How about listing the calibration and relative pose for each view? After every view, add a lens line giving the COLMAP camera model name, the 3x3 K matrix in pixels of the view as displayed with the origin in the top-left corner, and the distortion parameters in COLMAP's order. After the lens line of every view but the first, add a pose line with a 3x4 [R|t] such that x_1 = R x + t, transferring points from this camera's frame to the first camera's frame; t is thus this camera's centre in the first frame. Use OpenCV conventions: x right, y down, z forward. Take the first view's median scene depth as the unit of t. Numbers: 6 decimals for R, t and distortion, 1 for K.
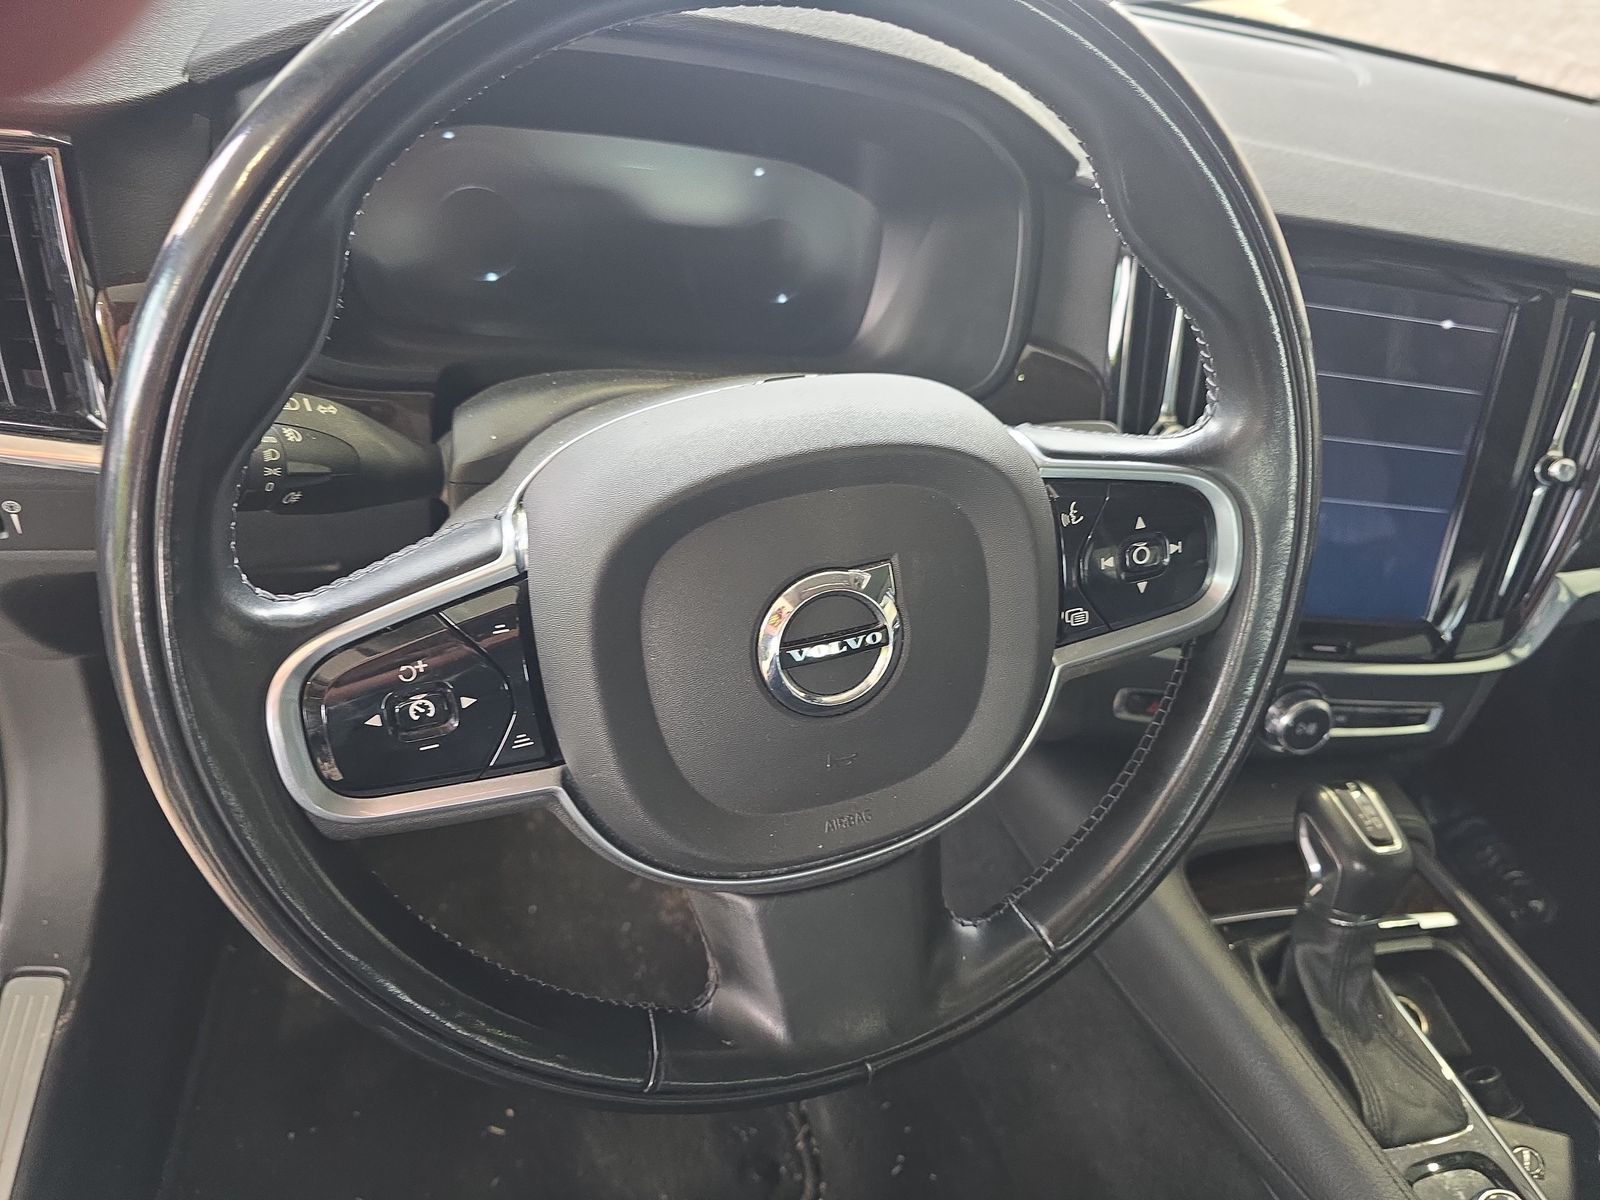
lens RADIAL K [[1048.5, 0, 800.0], [0, 1048.5, 600.0], [0, 0, 1]] dist [-0.021217, -0.004237]
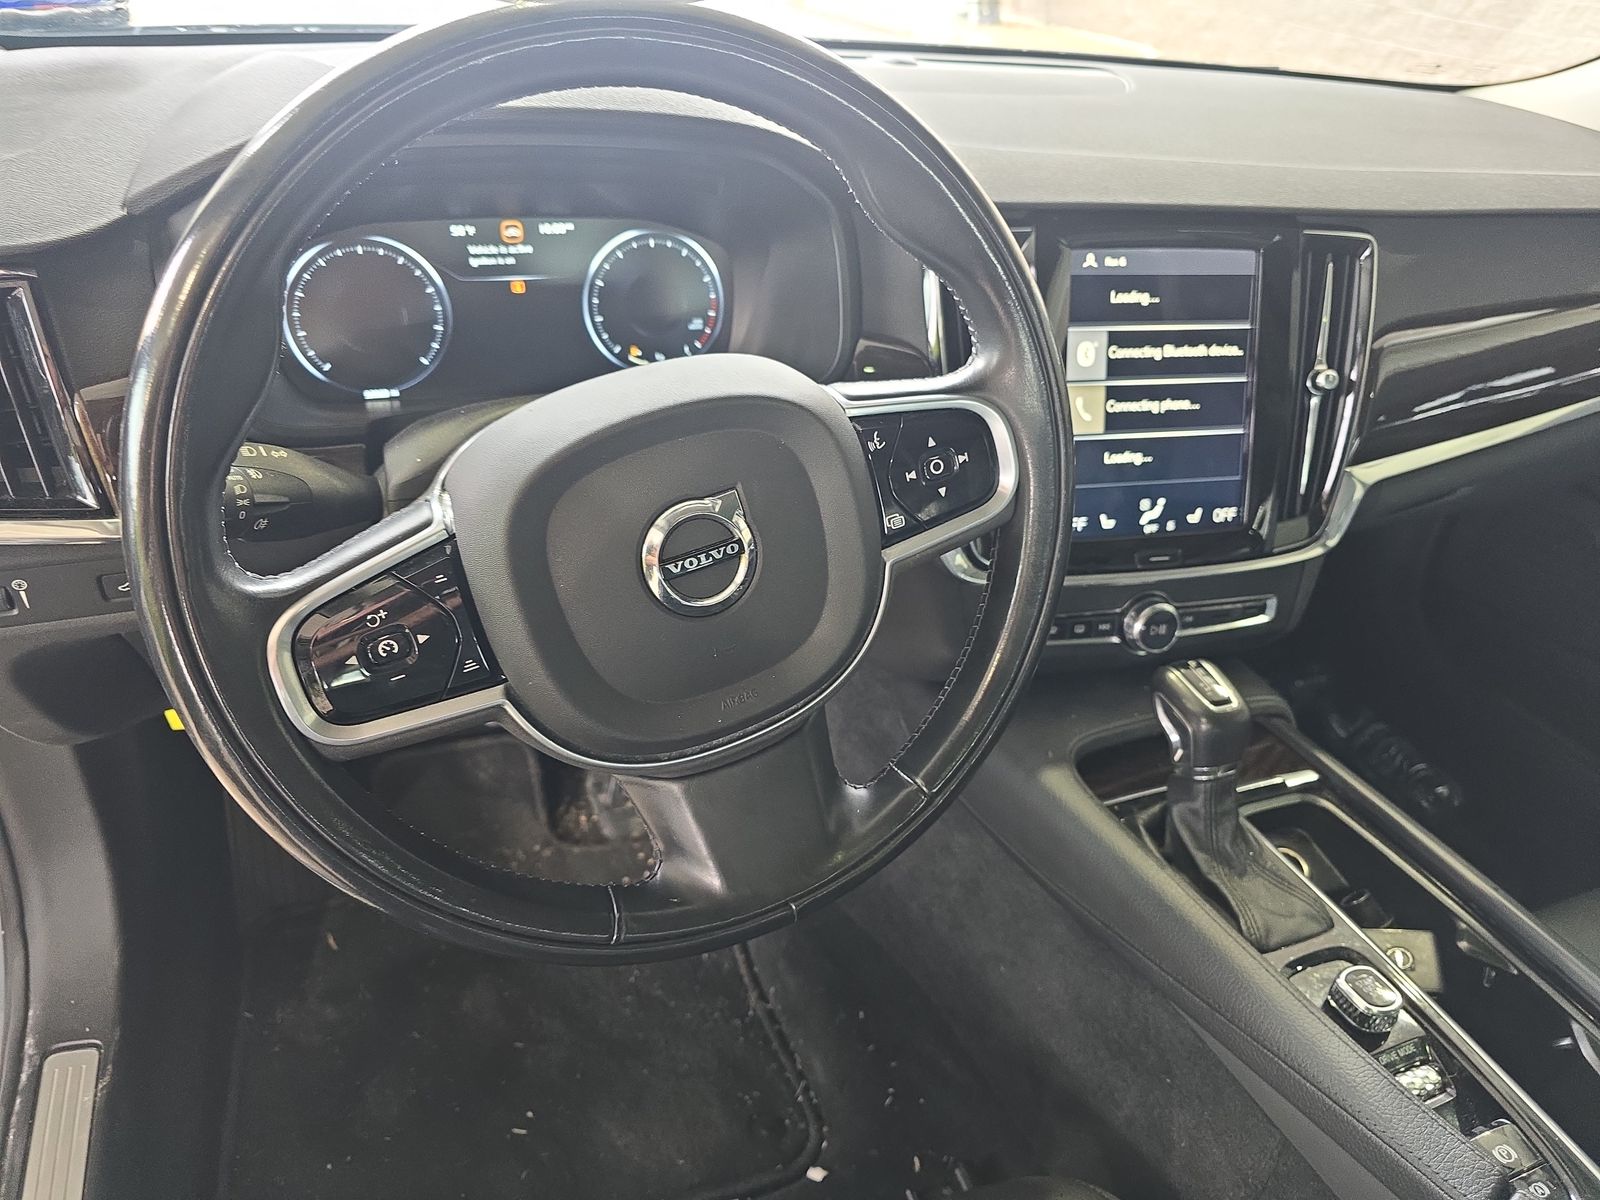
lens RADIAL K [[1020.2, 0, 800.0], [0, 1020.2, 600.0], [0, 0, 1]] dist [-0.002245, -0.026022]
pose [[0.986329, -0.156822, 0.050615, 0.047909], [0.159161, 0.986178, -0.046053, 0.100284], [-0.042694, 0.053480, 0.997656, -0.156369]]
